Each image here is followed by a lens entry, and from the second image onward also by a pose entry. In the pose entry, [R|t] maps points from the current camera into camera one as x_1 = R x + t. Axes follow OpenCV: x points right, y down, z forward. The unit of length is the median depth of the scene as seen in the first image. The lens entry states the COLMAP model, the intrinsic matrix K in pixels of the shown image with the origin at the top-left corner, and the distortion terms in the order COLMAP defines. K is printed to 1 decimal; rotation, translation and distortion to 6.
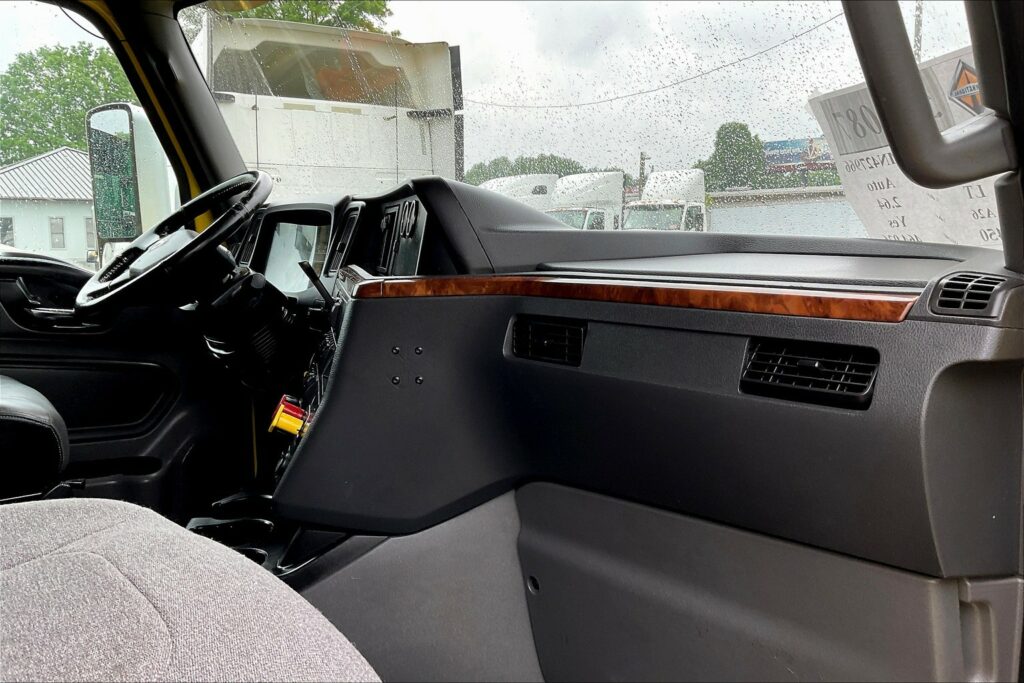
lens RADIAL K [[870.5, 0, 510.2], [0, 870.5, 343.6], [0, 0, 1]] dist [0.091131, -0.171171]
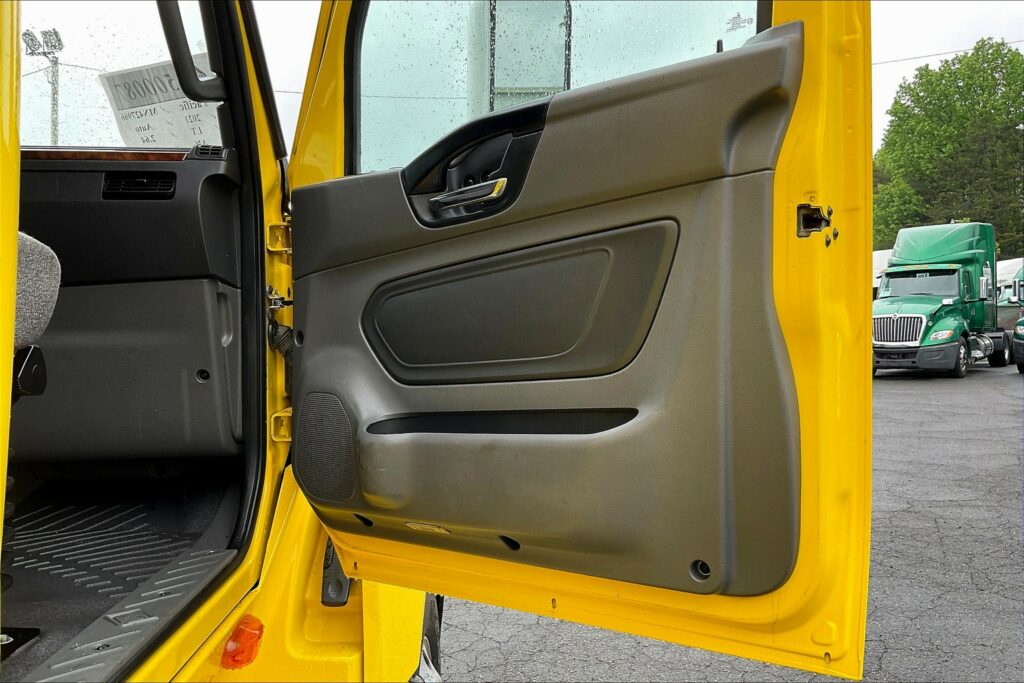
lens RADIAL K [[870.5, 0, 512.4], [0, 870.5, 341.0], [0, 0, 1]] dist [0.091131, -0.171171]
pose [[0.613743, -0.012248, 0.789411, -0.783925], [0.098555, 0.993247, -0.061212, 0.627944], [-0.783330, 0.115369, 0.610806, -0.926543]]
